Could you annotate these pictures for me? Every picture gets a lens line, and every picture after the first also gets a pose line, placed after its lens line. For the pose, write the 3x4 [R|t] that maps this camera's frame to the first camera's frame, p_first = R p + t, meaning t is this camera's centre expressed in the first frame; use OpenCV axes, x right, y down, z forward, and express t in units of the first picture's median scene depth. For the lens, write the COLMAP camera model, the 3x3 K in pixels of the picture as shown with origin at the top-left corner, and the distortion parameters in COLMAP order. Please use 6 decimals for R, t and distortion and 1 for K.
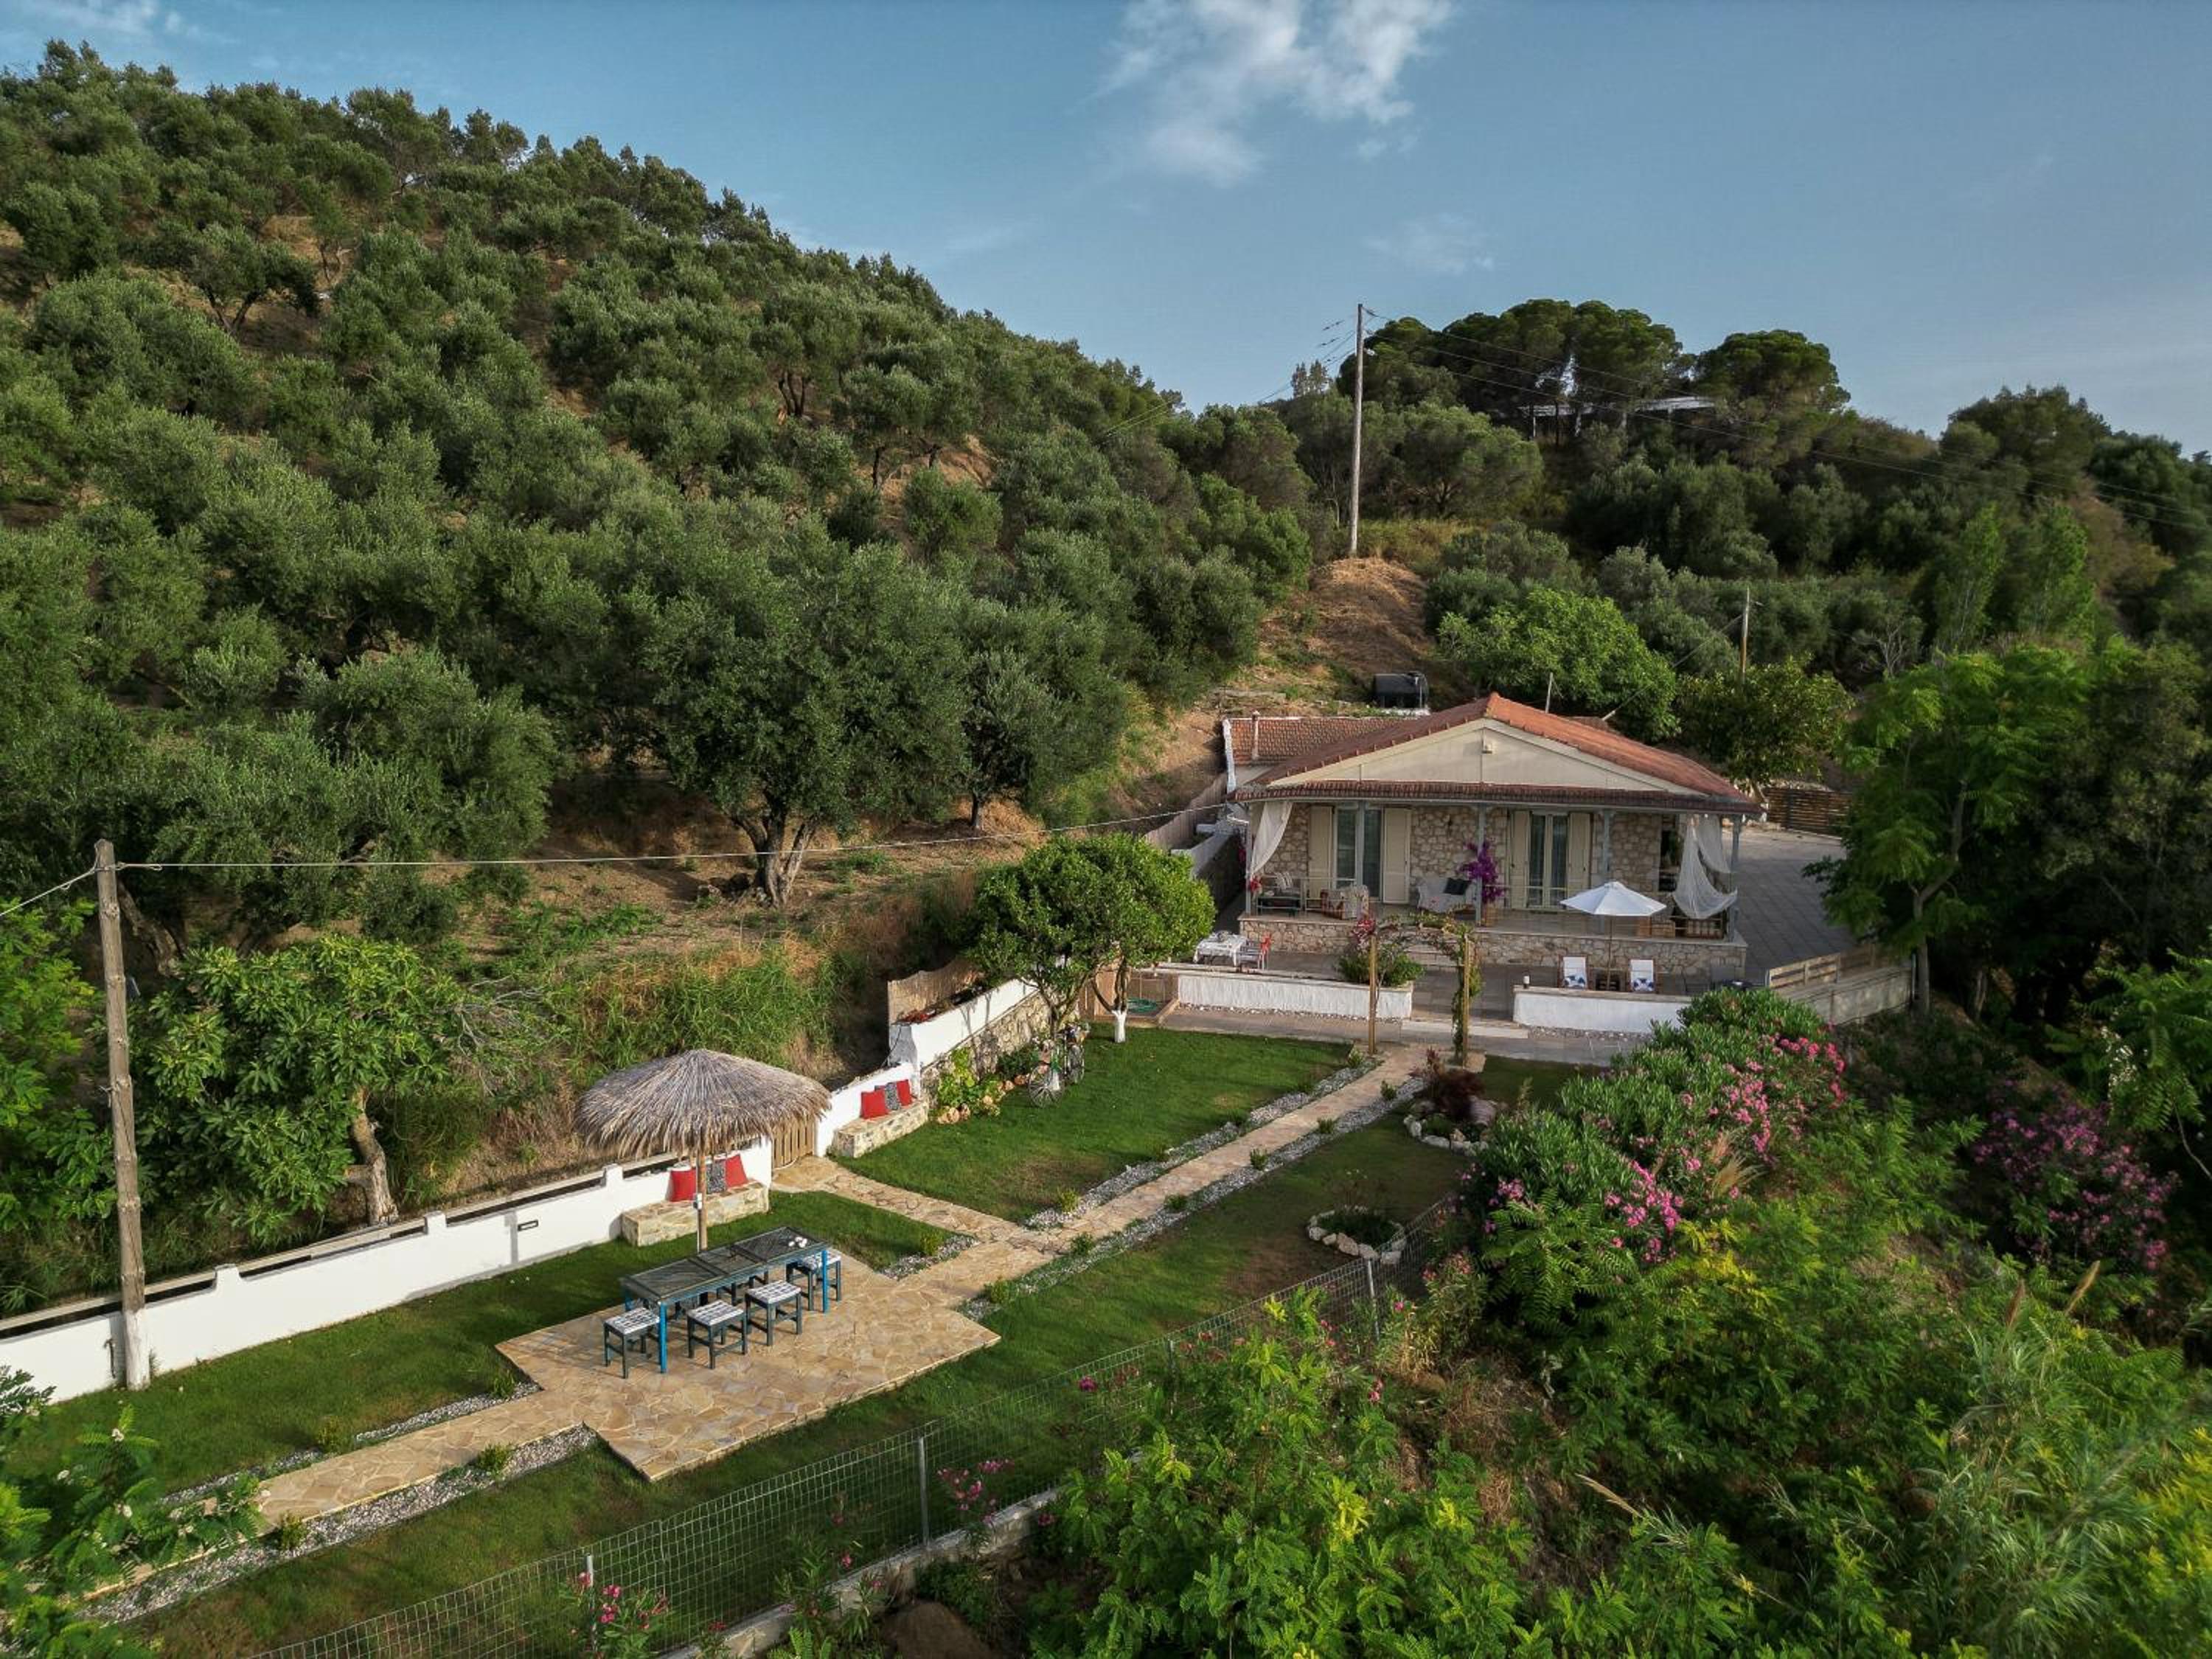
lens RADIAL K [[1560.8, 0, 1116.7], [0, 1560.8, 785.7], [0, 0, 1]] dist [0.064942, -0.070963]
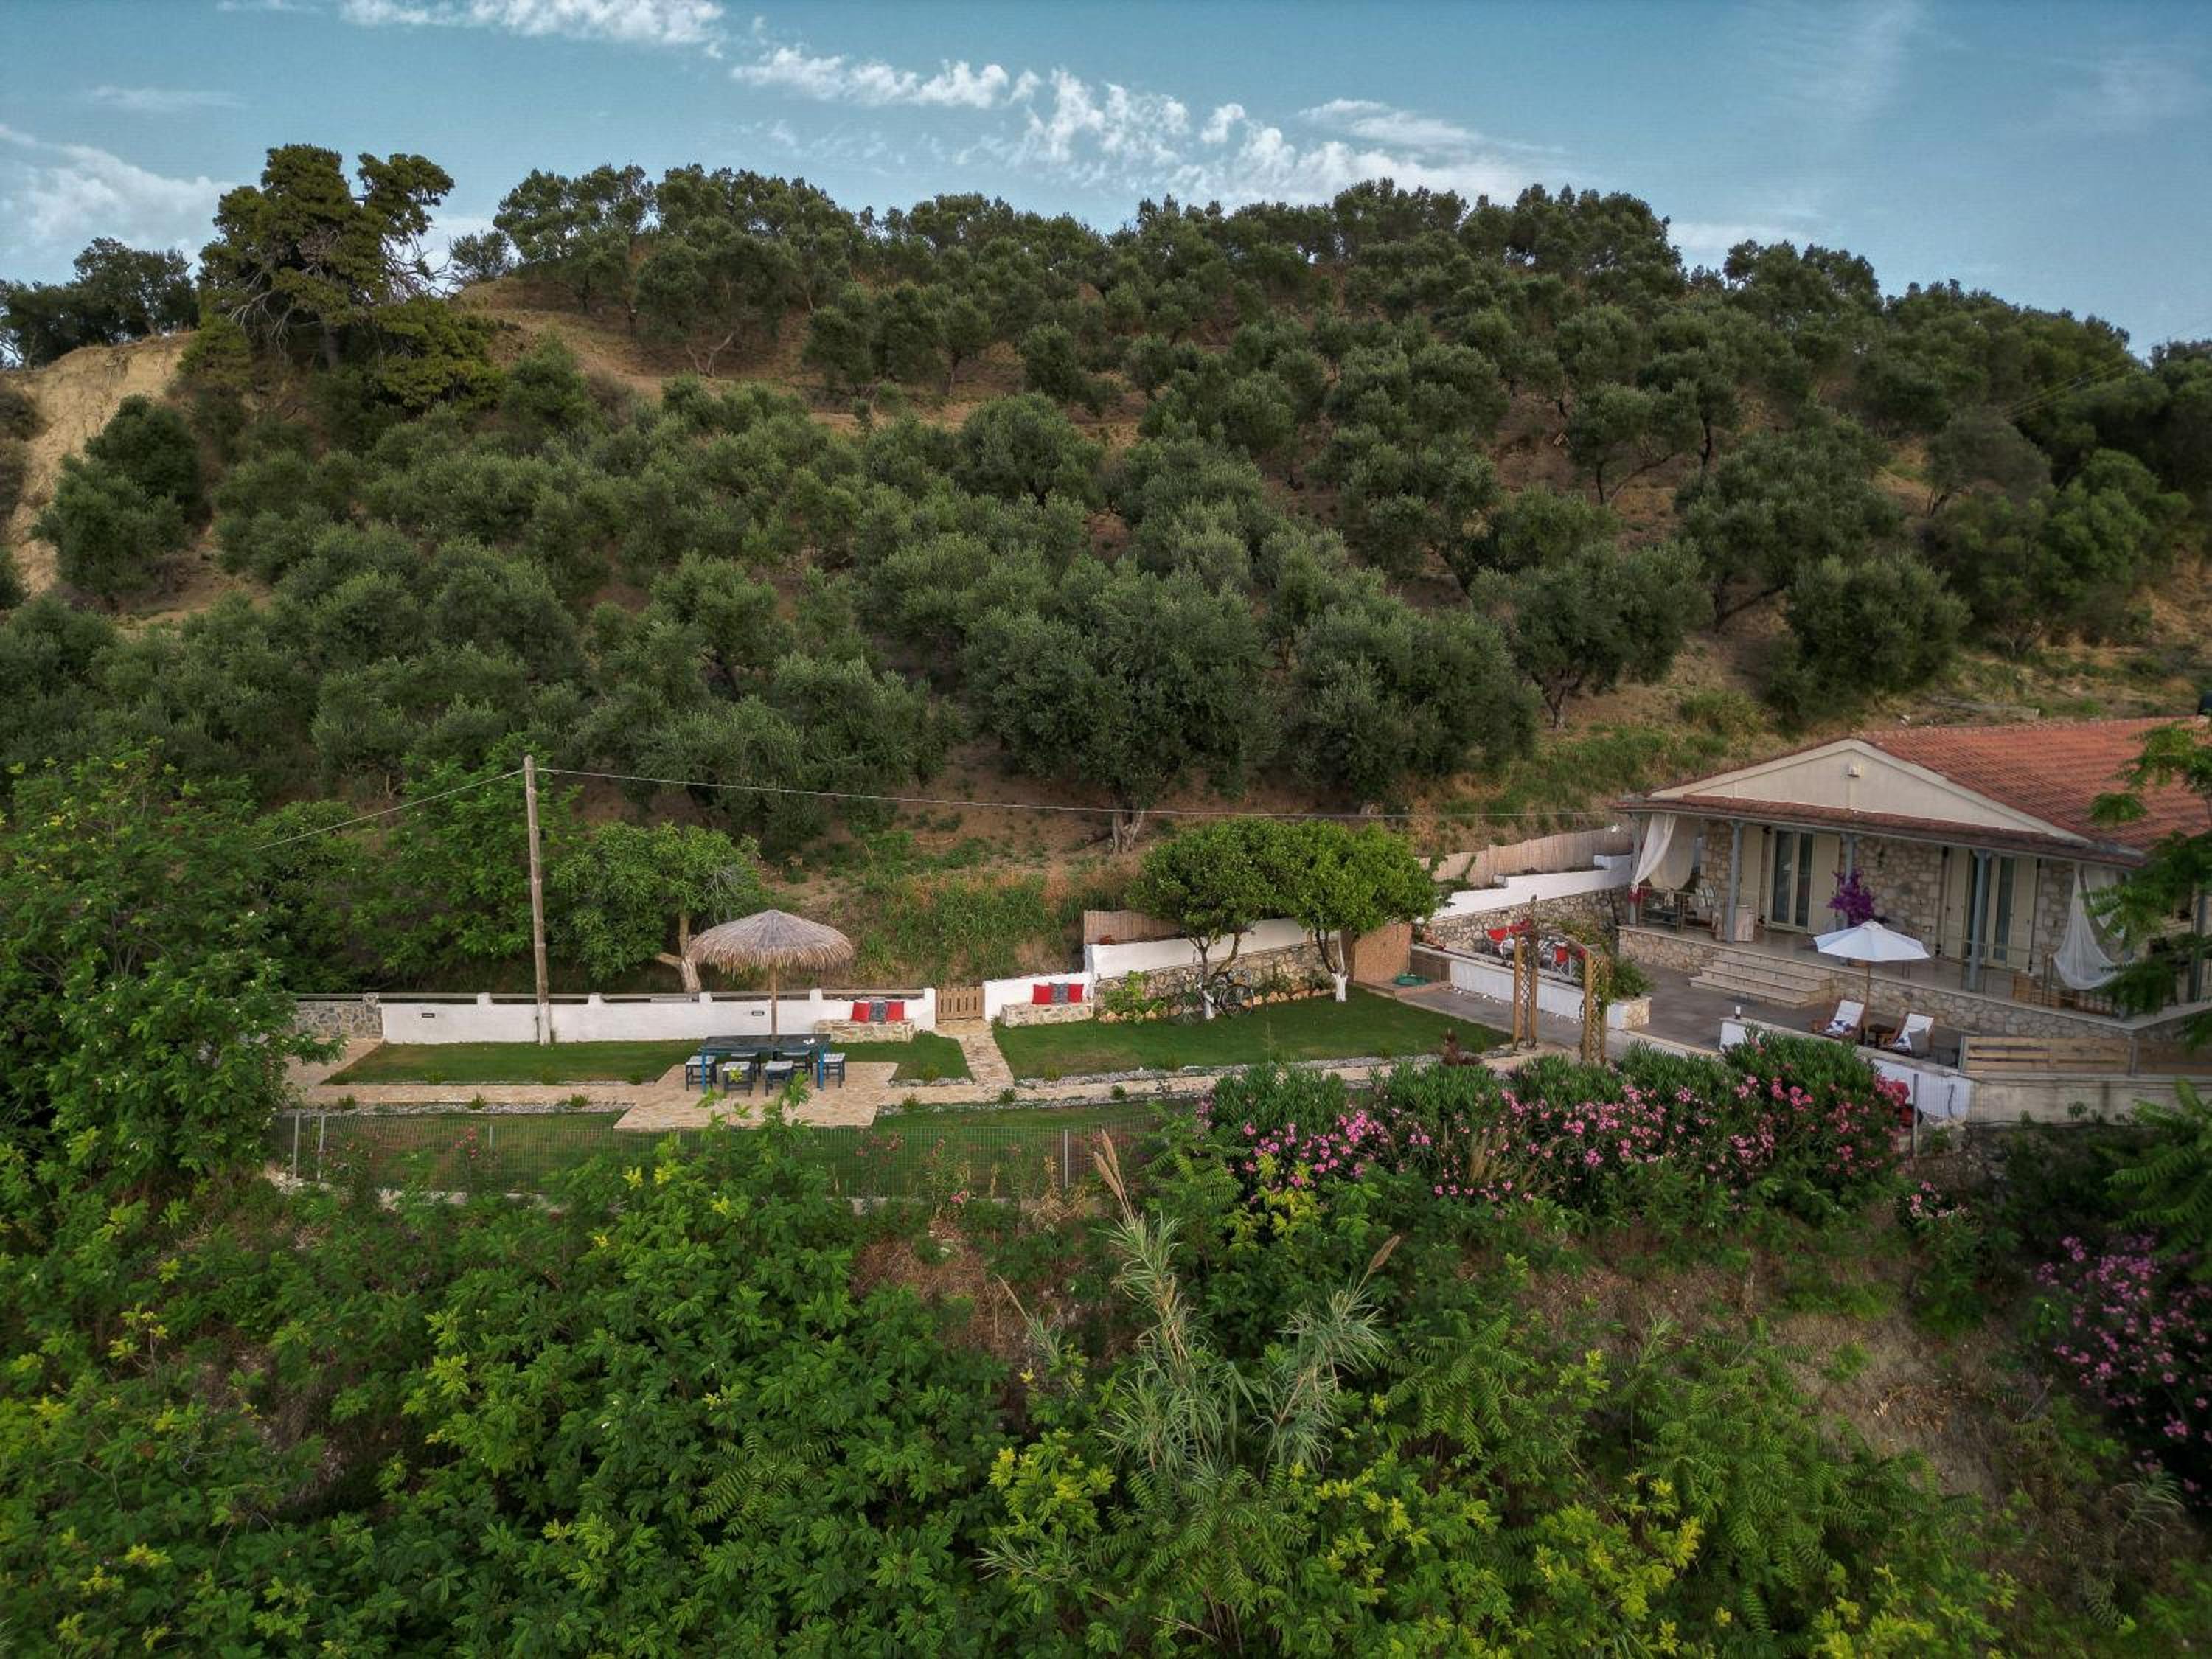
lens RADIAL K [[1560.8, 0, 1116.7], [0, 1560.8, 785.7], [0, 0, 1]] dist [0.064942, -0.070963]
pose [[0.732954, 0.065075, -0.677158, 0.839163], [-0.064836, 0.997565, 0.025687, -0.017520], [0.677181, 0.025077, 0.735389, 0.045014]]
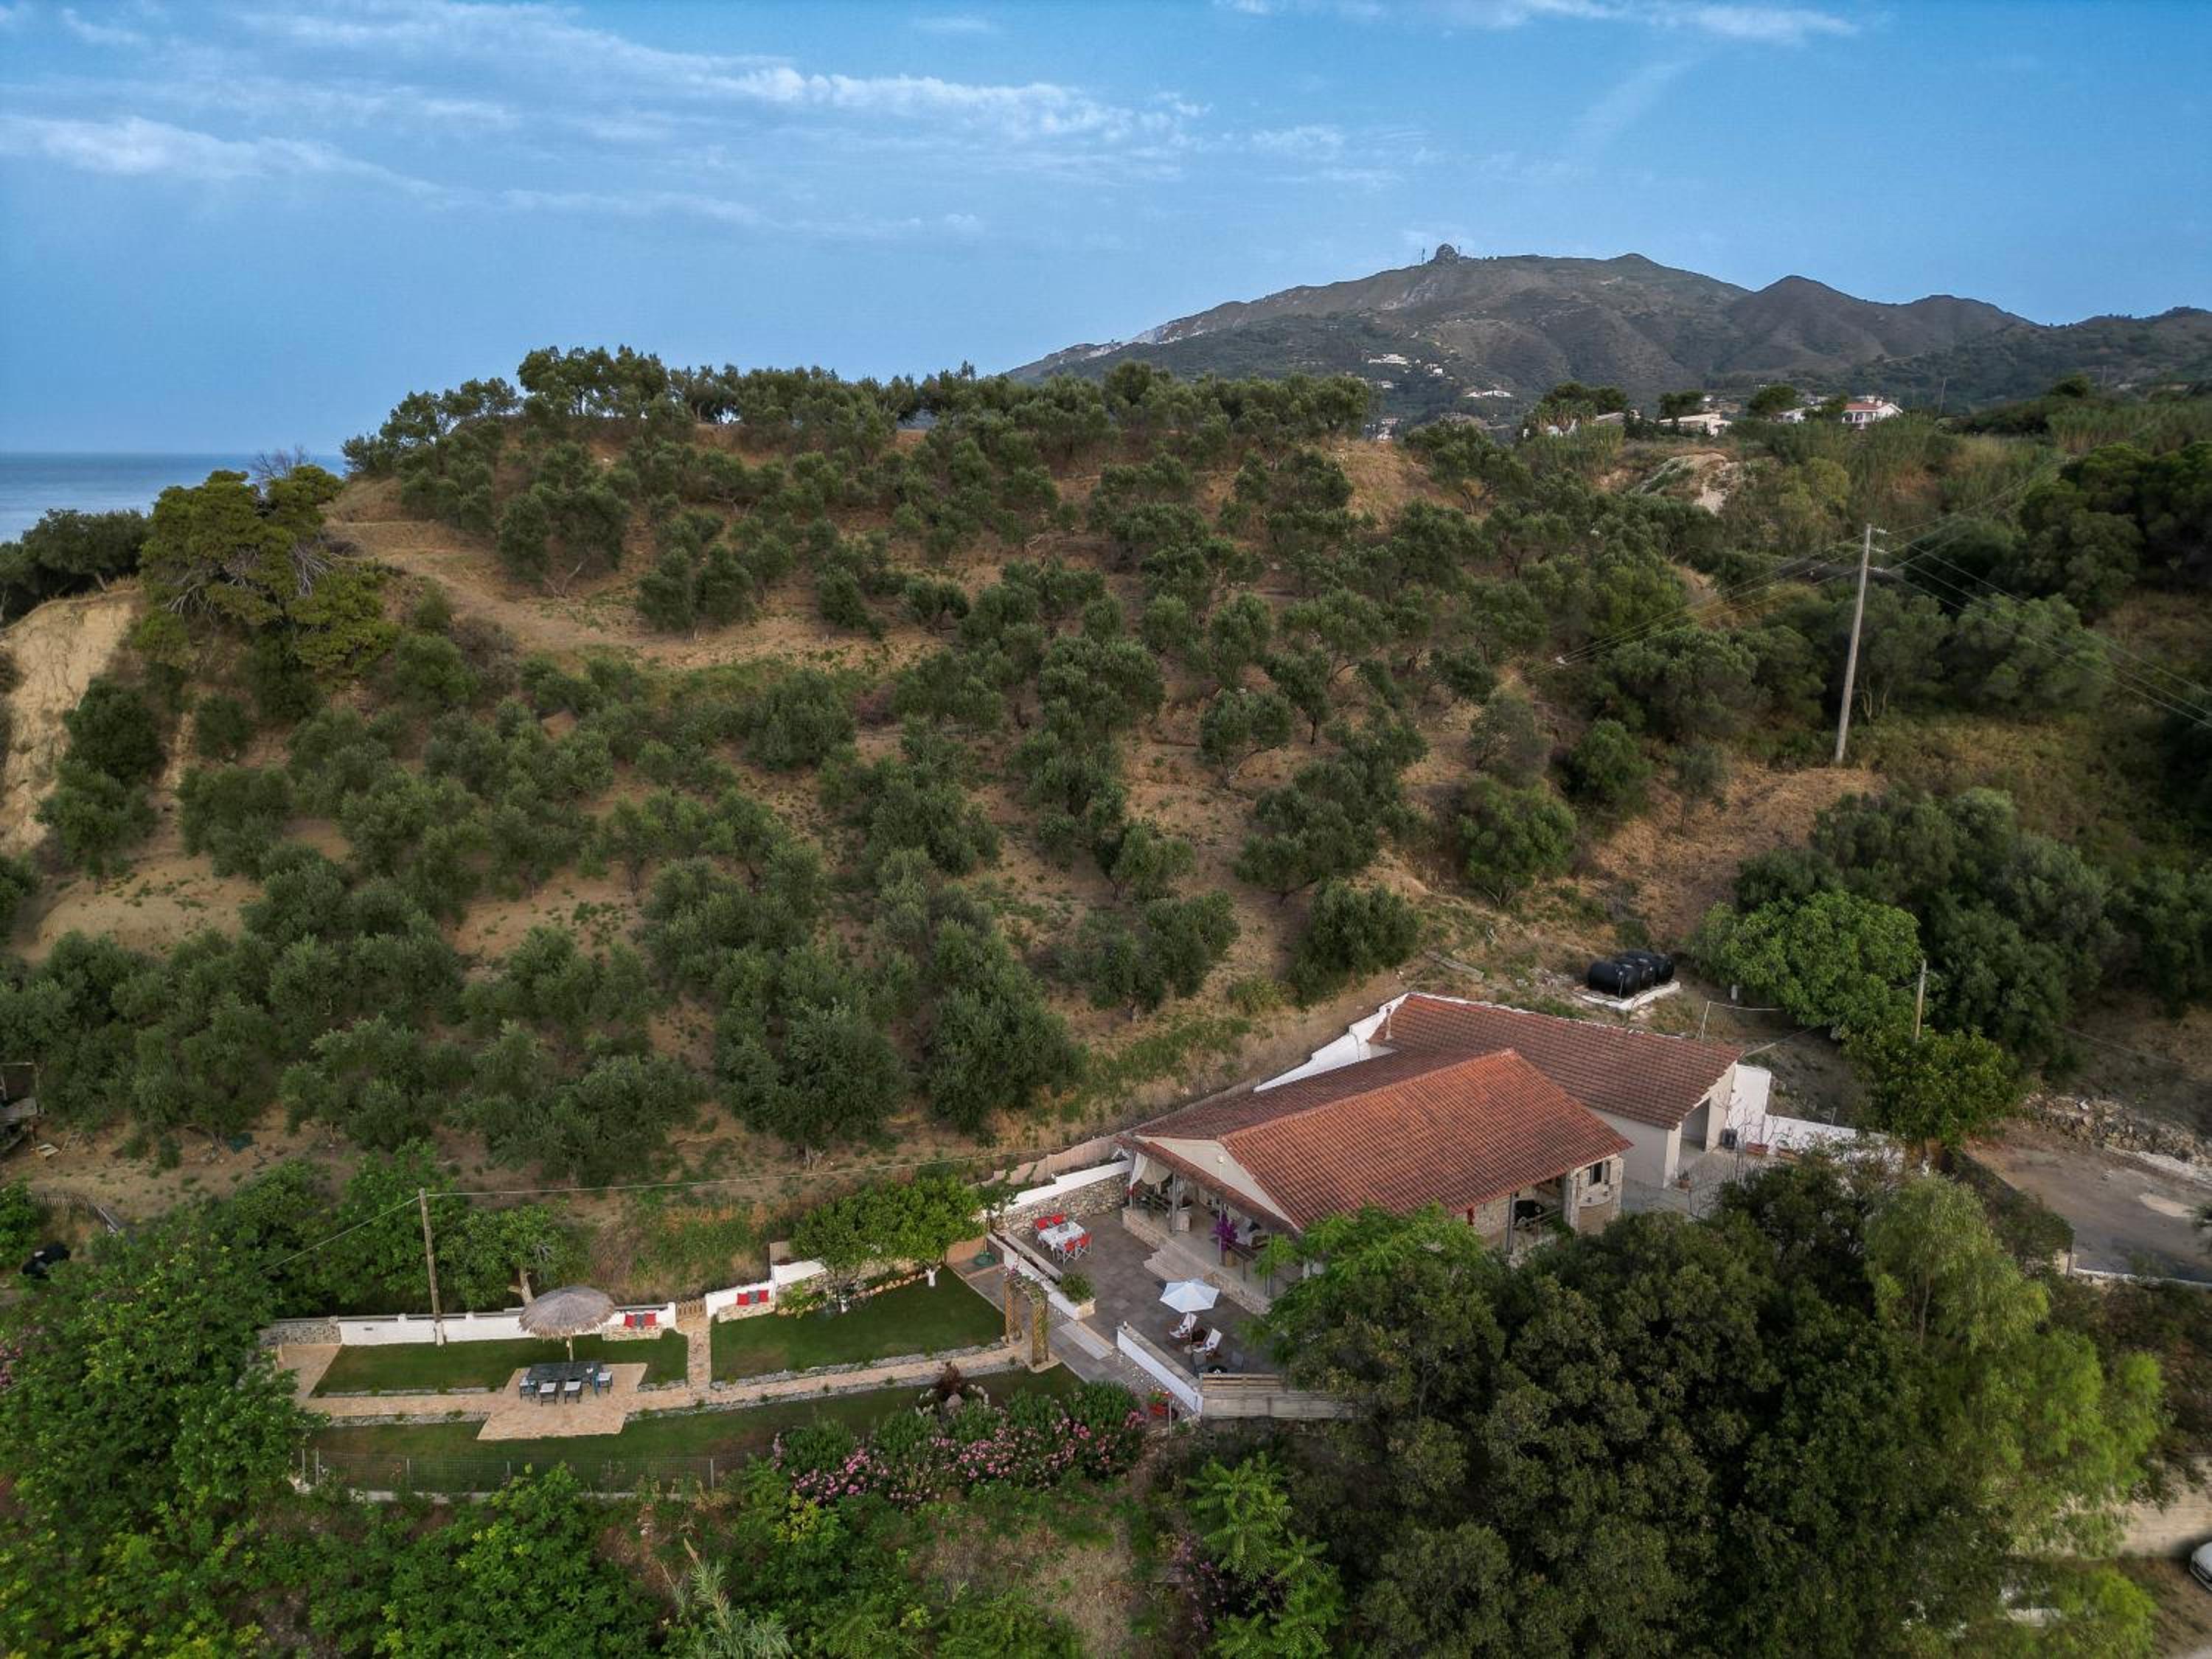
lens RADIAL K [[1560.8, 0, 1116.7], [0, 1560.8, 785.7], [0, 0, 1]] dist [0.064942, -0.070963]
pose [[0.763045, 0.130613, -0.633010, 1.688119], [-0.059818, 0.989436, 0.132050, -0.911031], [0.643571, -0.062895, 0.762798, -0.362017]]
